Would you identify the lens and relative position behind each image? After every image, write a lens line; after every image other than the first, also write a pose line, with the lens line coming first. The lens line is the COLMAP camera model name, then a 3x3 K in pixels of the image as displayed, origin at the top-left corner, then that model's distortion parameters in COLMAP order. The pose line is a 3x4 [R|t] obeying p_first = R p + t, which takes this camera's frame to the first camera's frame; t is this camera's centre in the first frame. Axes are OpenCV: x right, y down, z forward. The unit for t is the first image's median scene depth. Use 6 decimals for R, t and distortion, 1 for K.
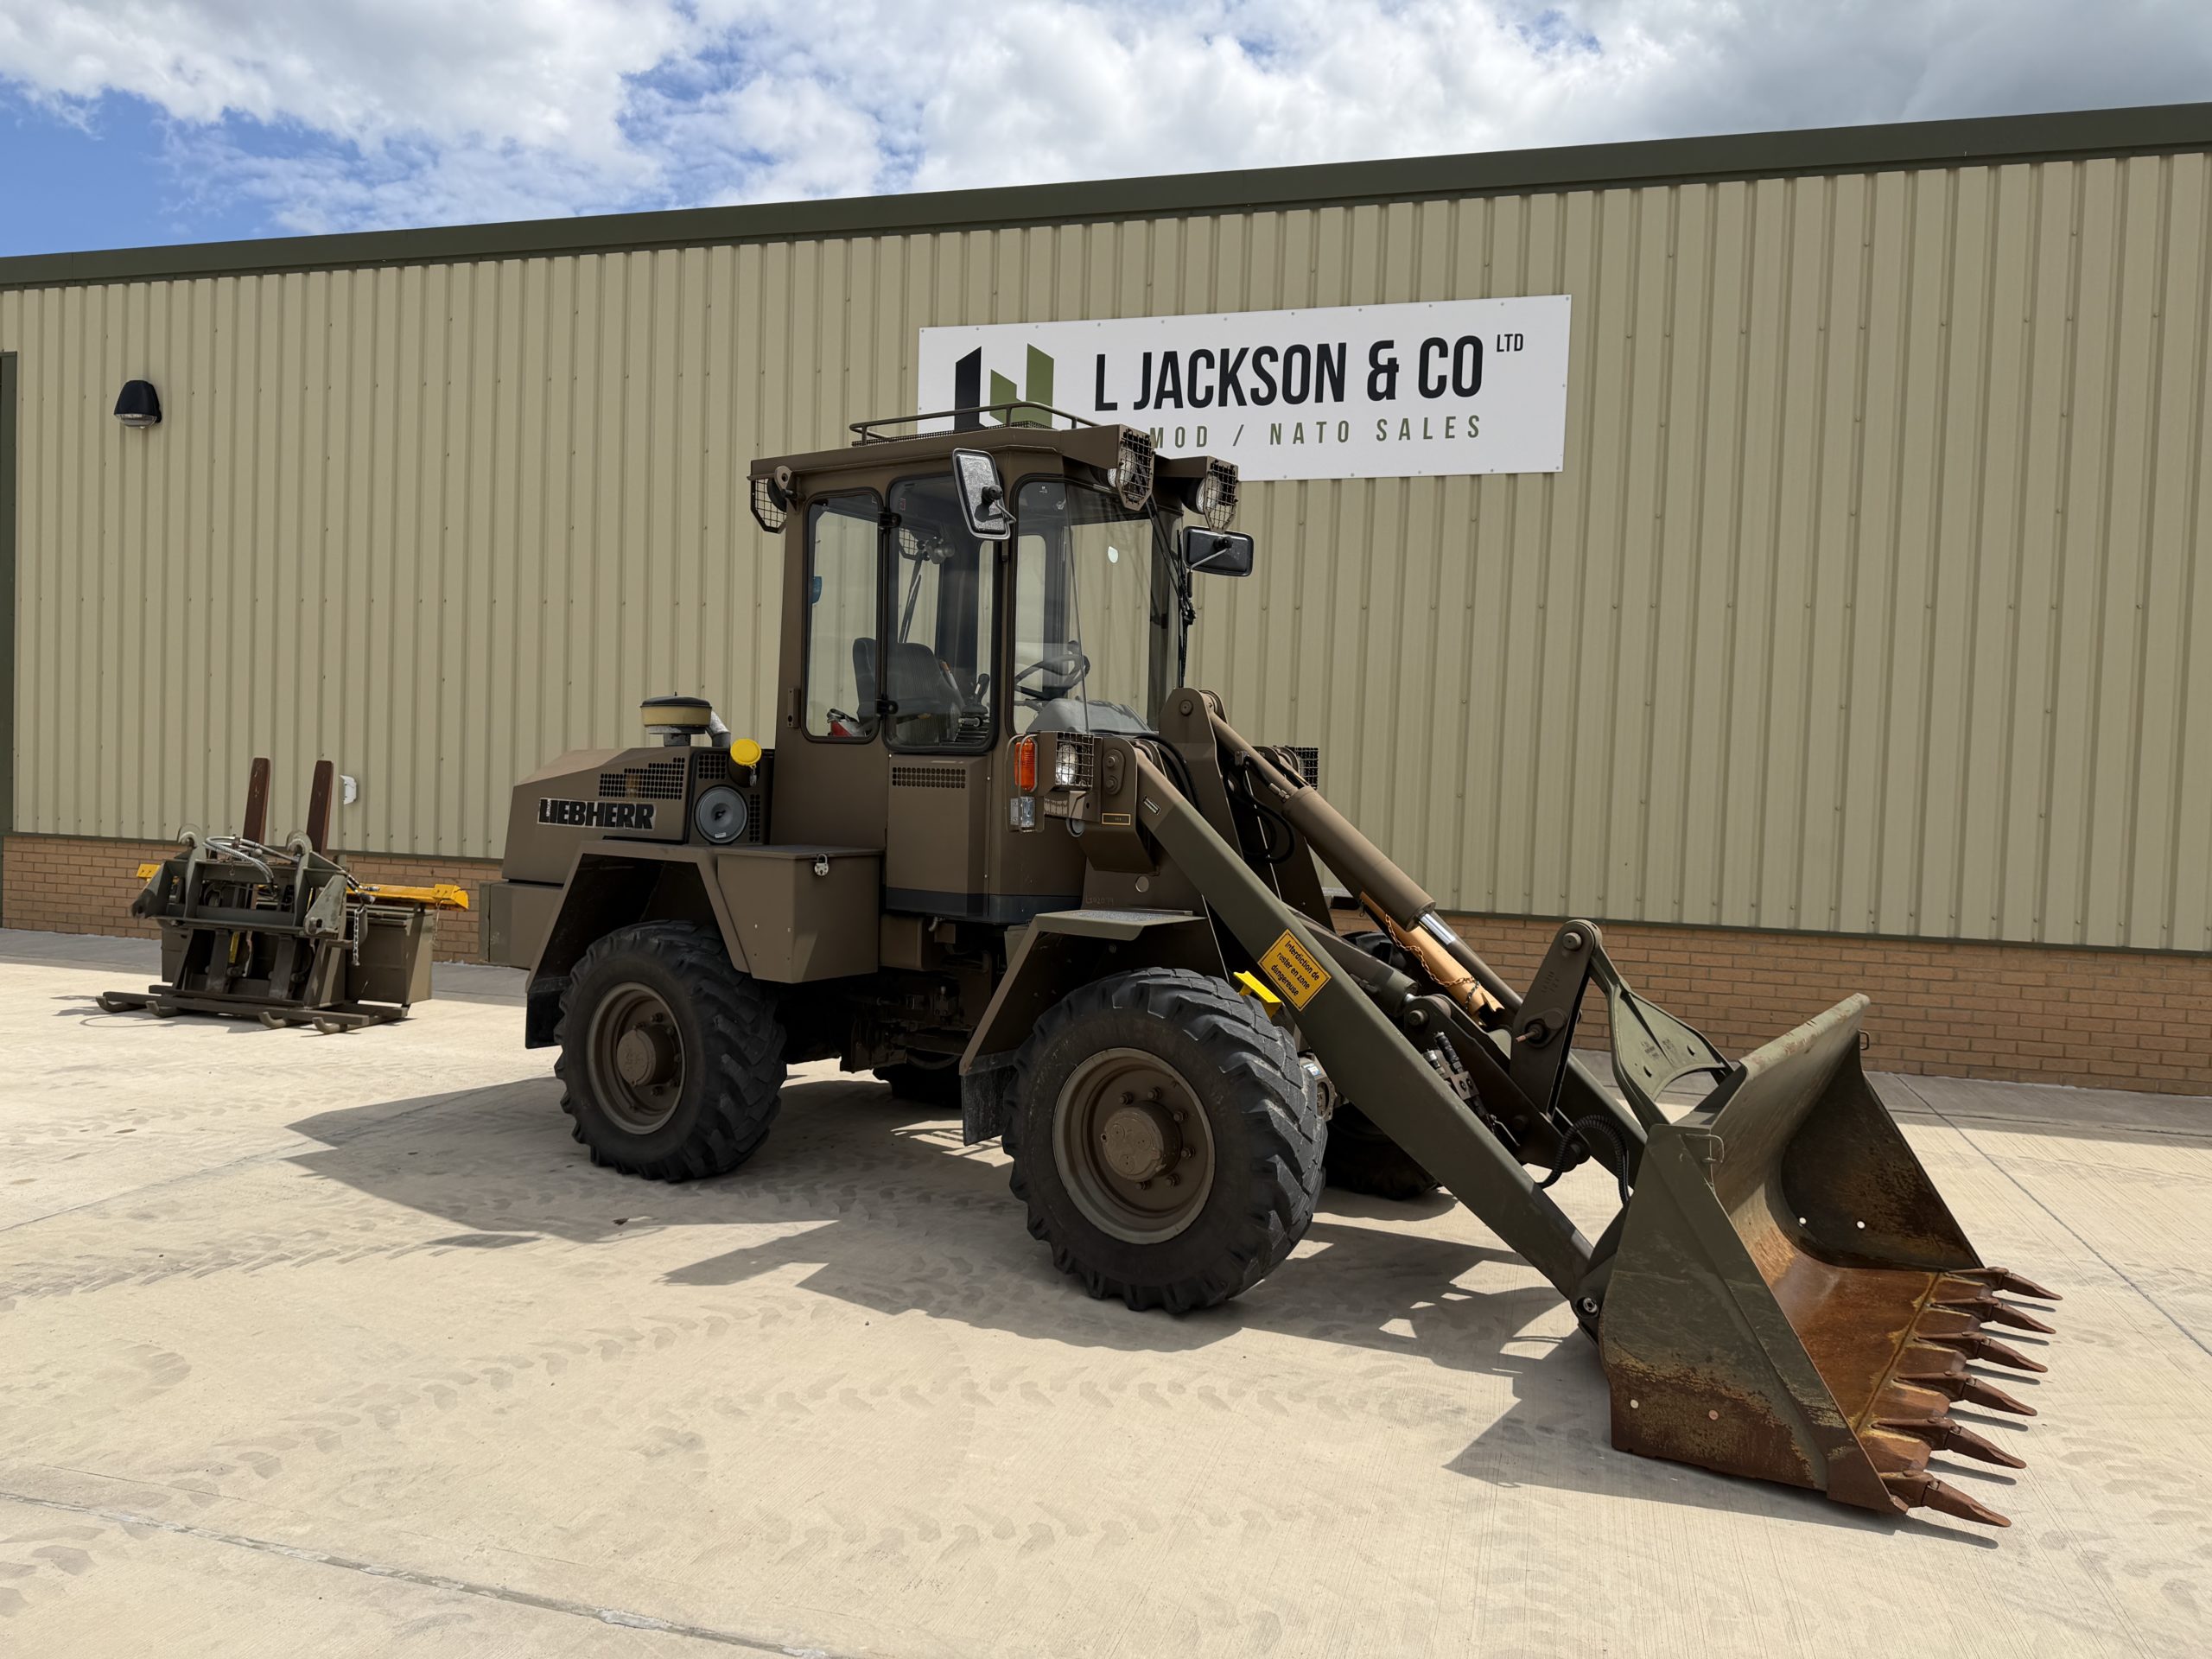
lens RADIAL K [[1525.5, 0, 1092.1], [0, 1525.5, 842.0], [0, 0, 1]] dist [0.077317, -0.113545]
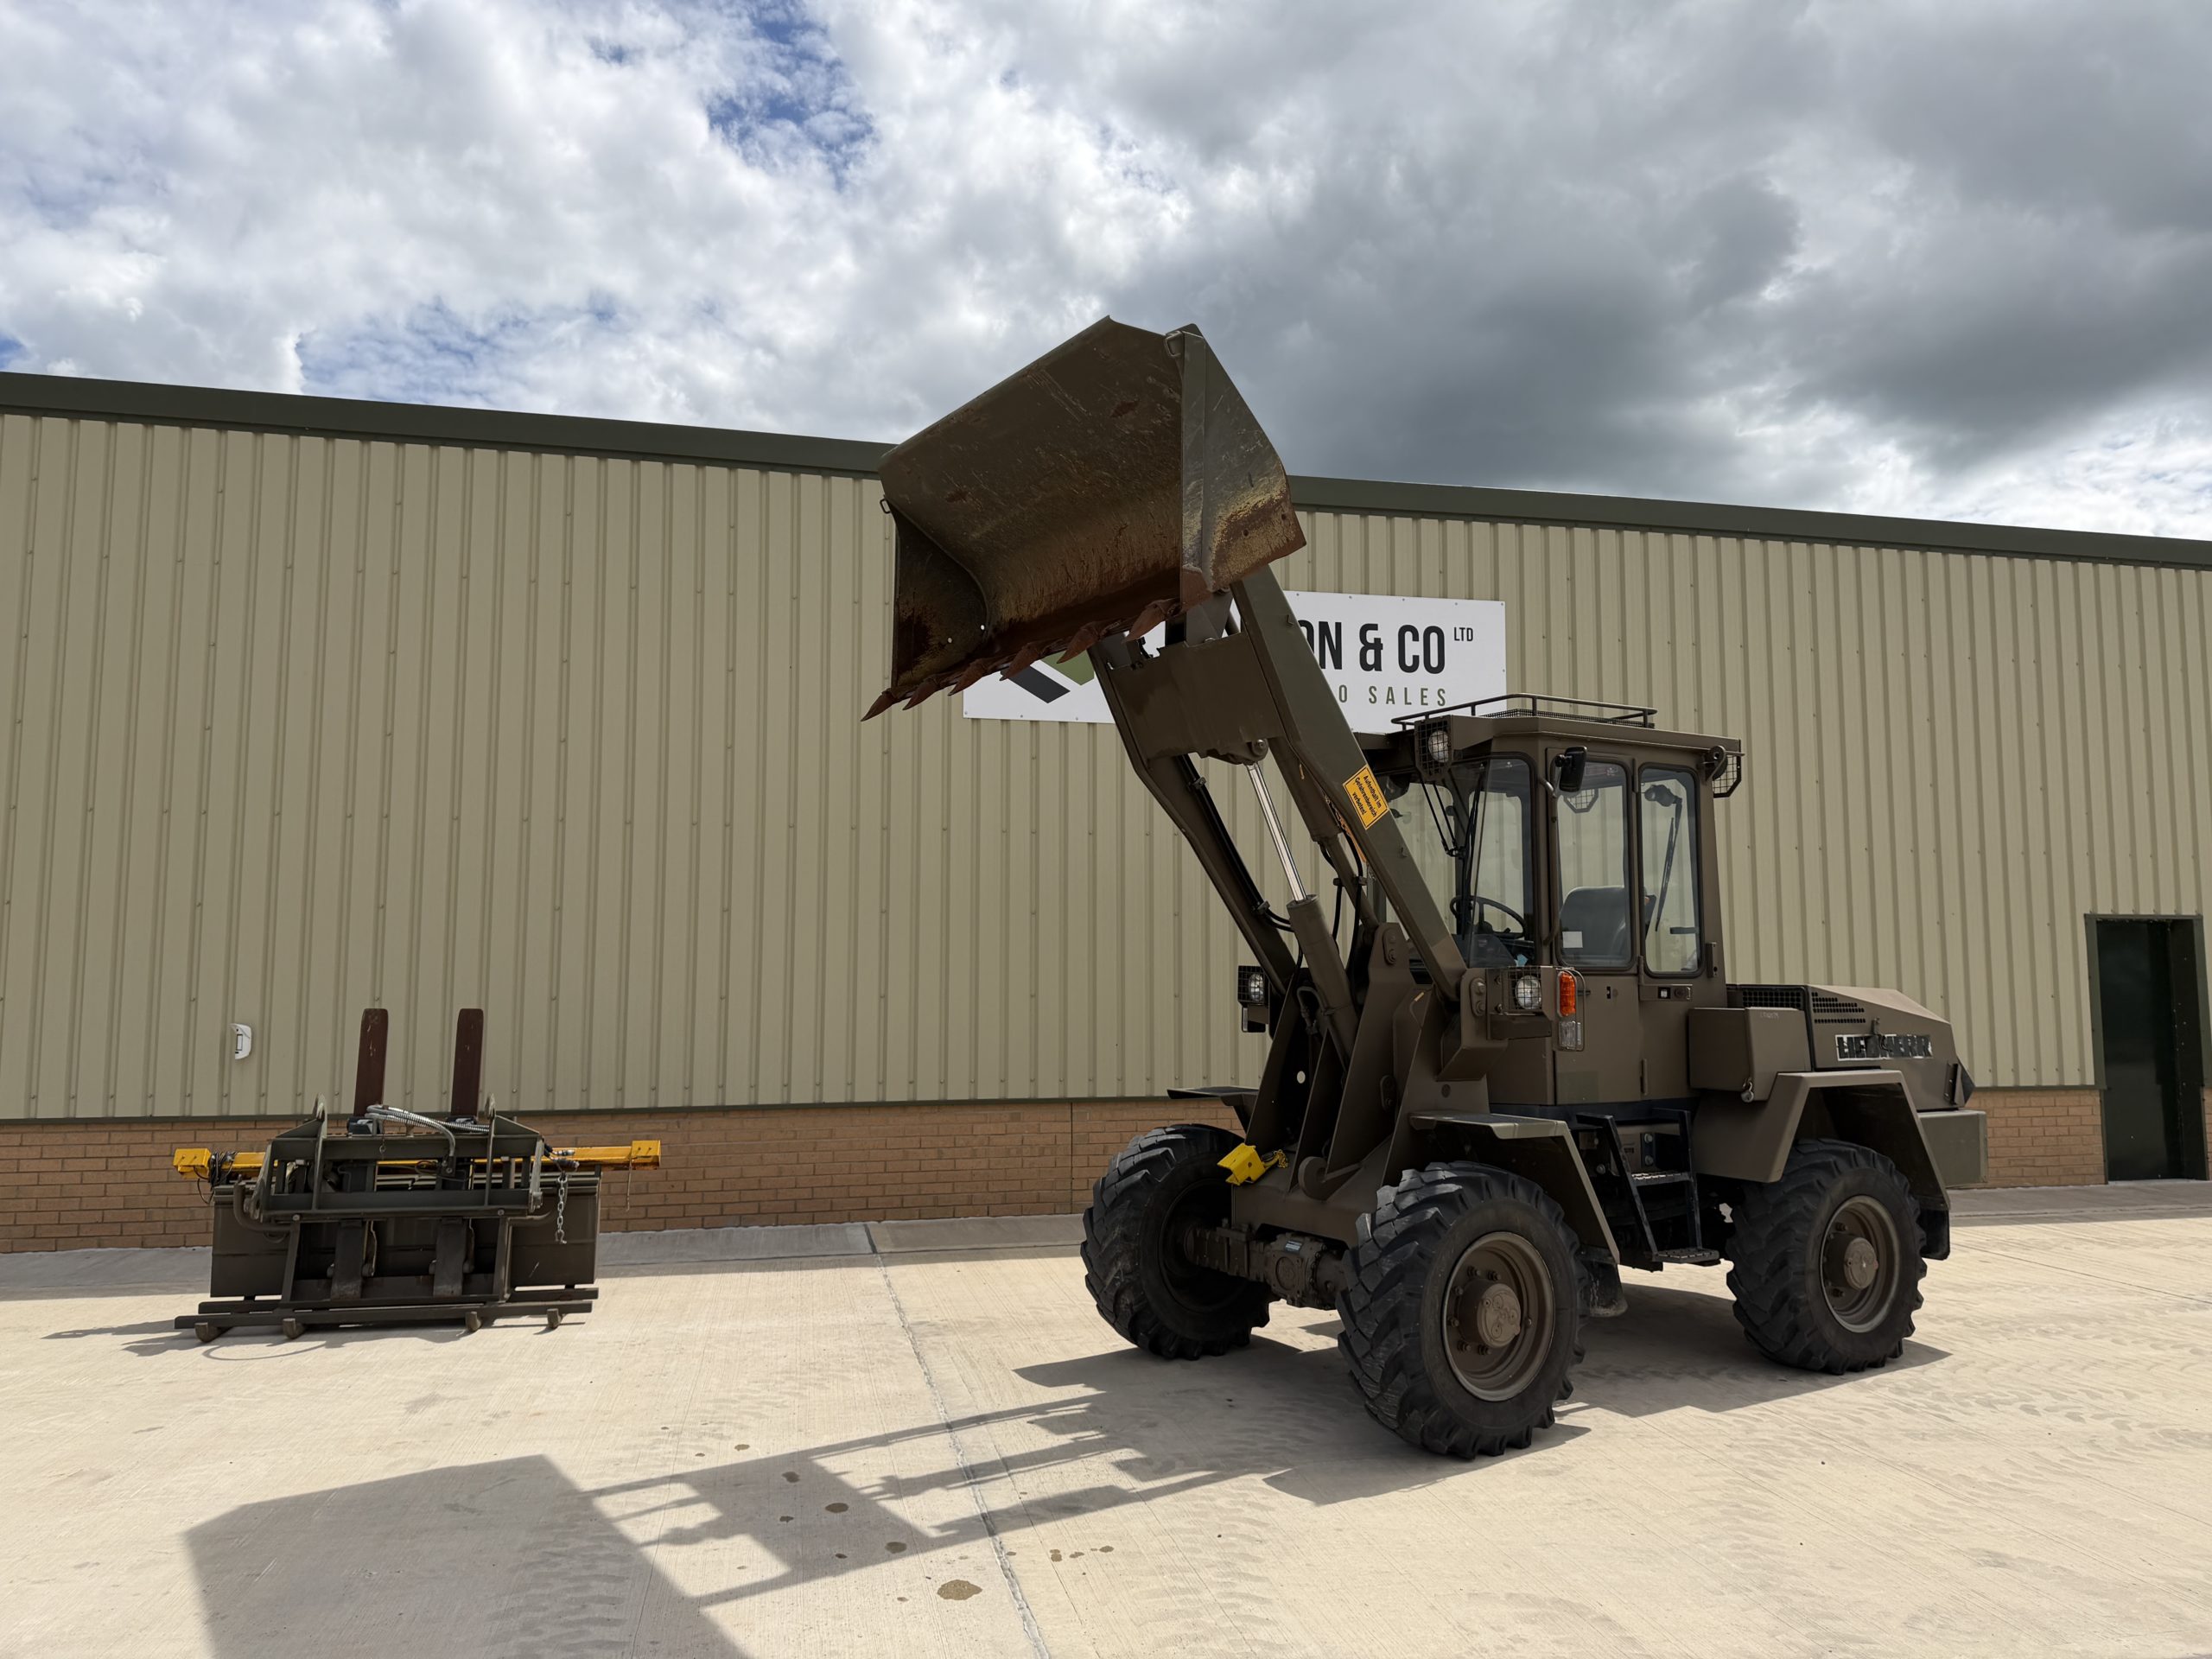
lens RADIAL K [[1528.3, 0, 1081.6], [0, 1528.3, 843.0], [0, 0, 1]] dist [0.081224, -0.100587]
pose [[0.883644, 0.008424, 0.468084, -0.595360], [0.049318, 0.992600, -0.110965, -0.031316], [-0.465555, 0.121139, 0.876689, 0.066589]]
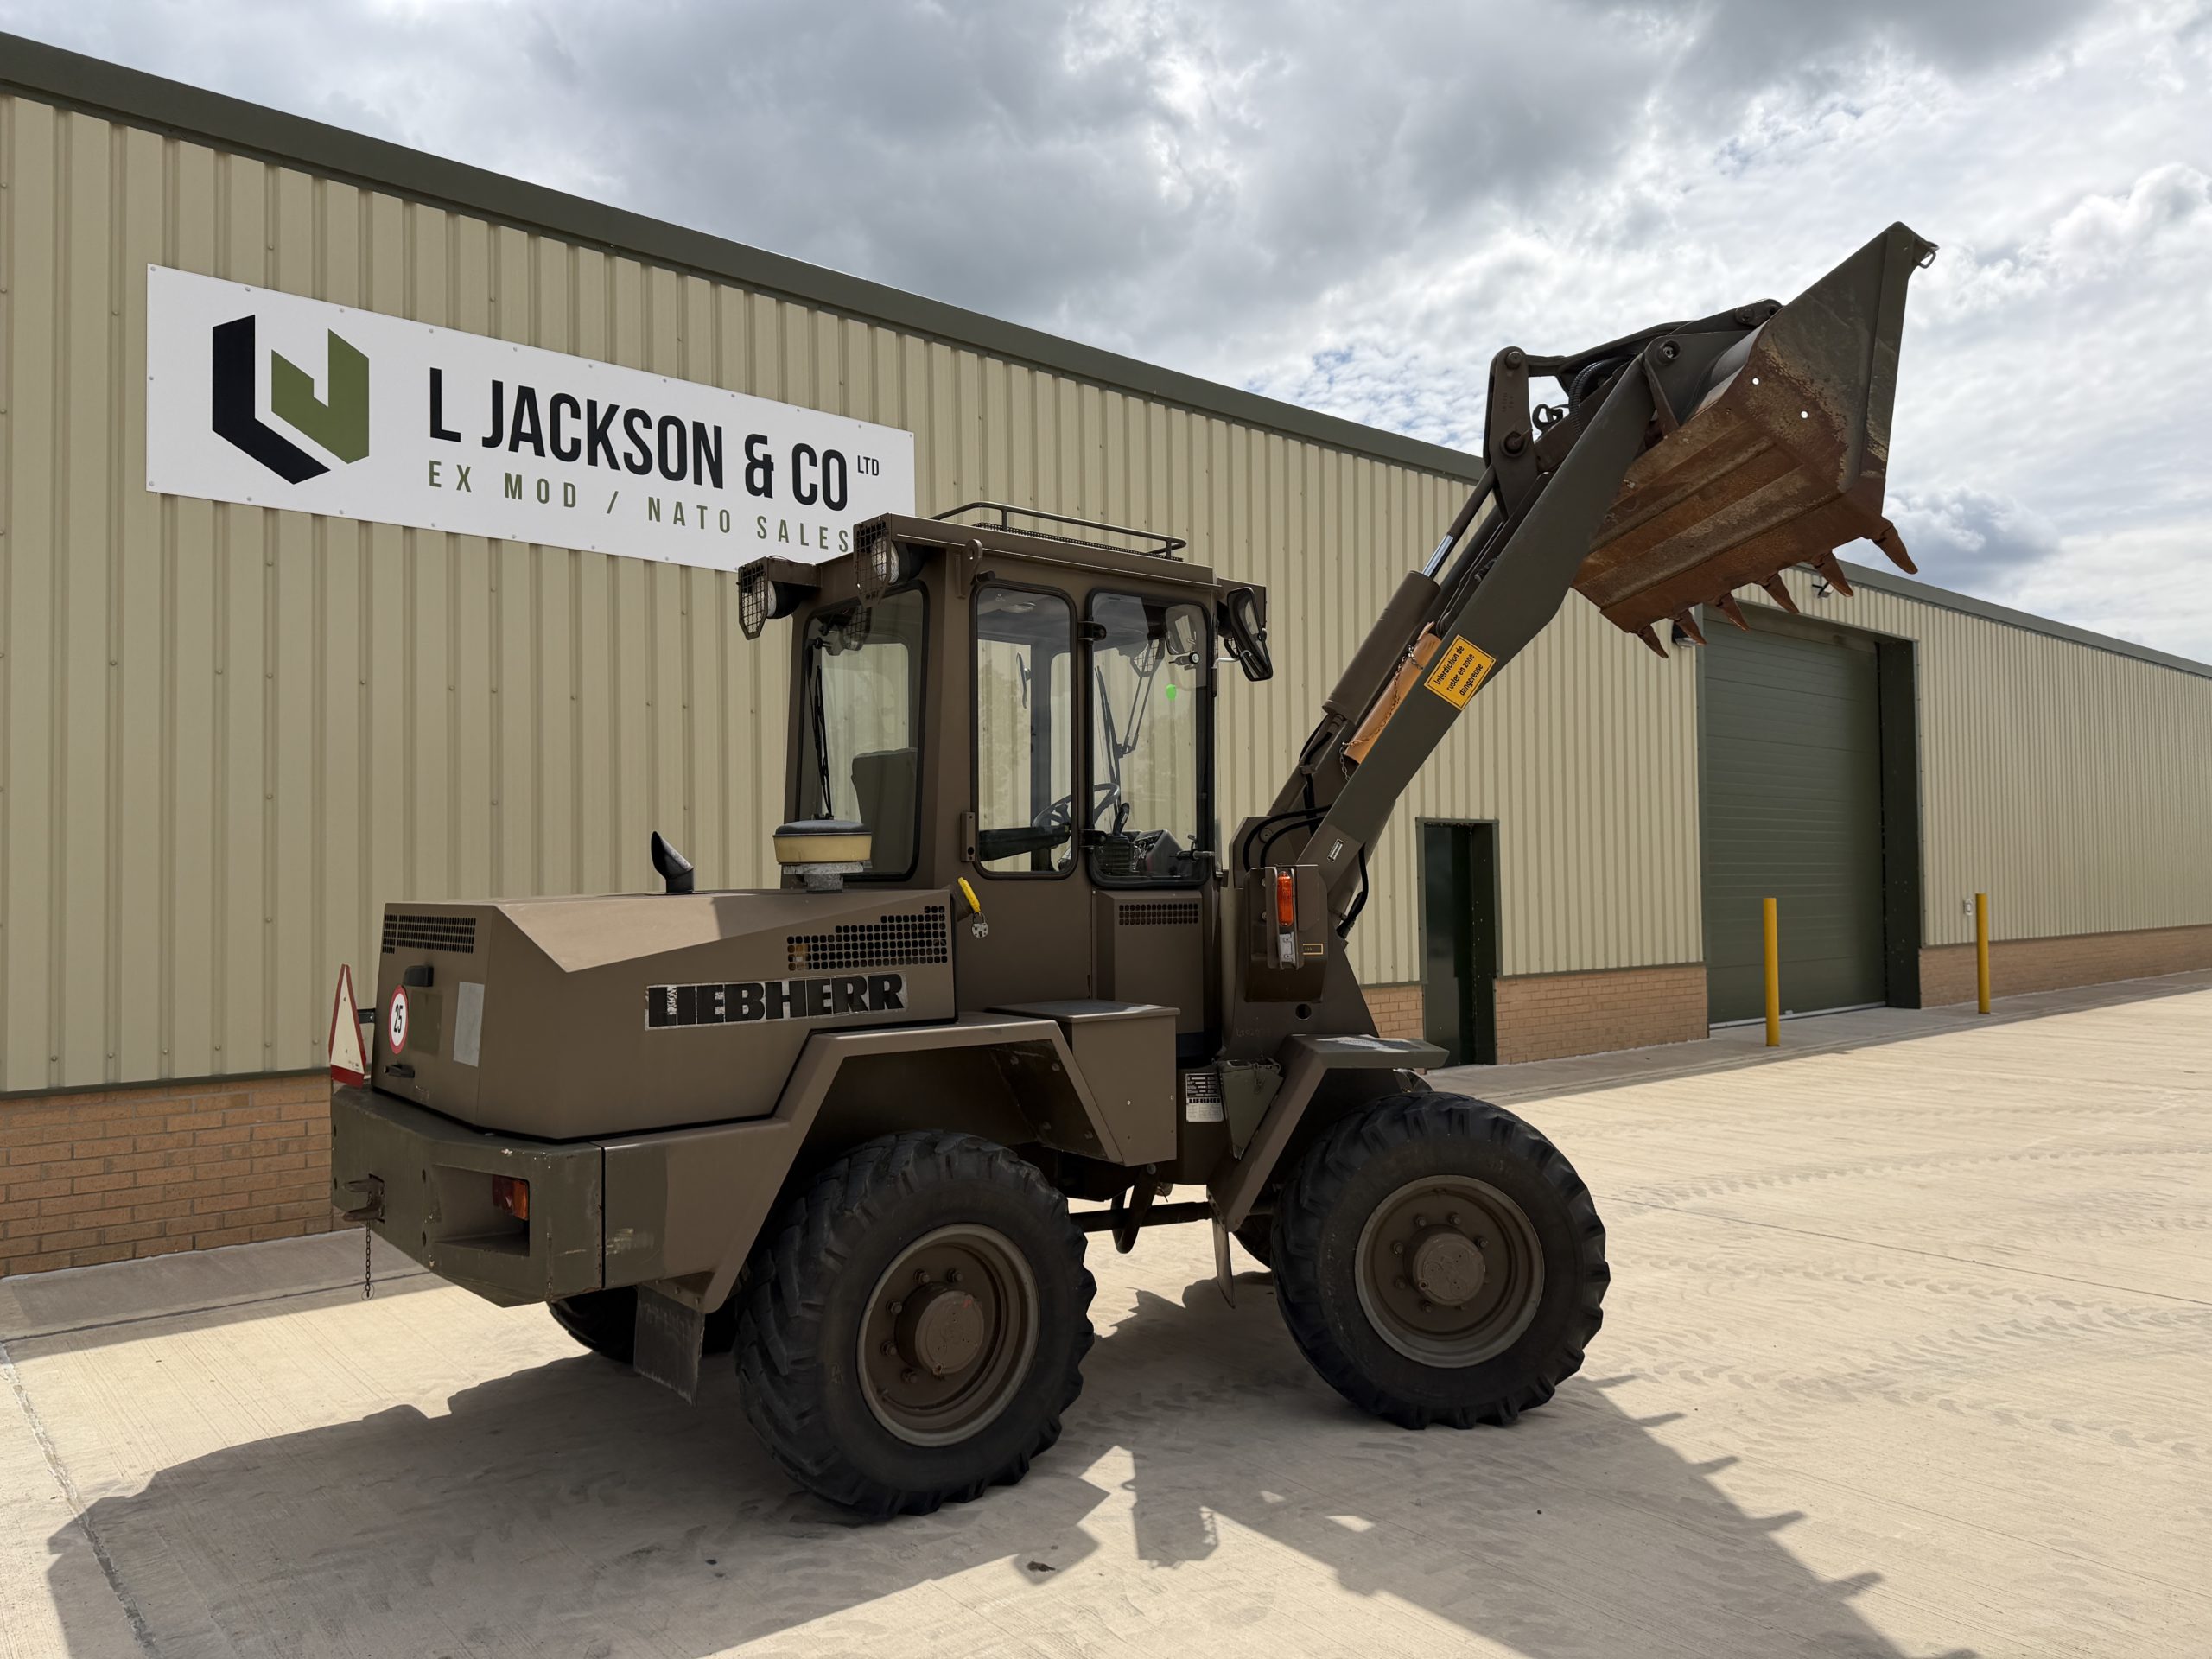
lens RADIAL K [[1538.1, 0, 1093.1], [0, 1538.1, 853.2], [0, 0, 1]] dist [0.099247, -0.136421]
pose [[0.556718, -0.021063, 0.830434, -0.510030], [0.065786, 0.997657, -0.018798, -0.038212], [-0.828092, 0.065096, 0.556799, 0.323528]]
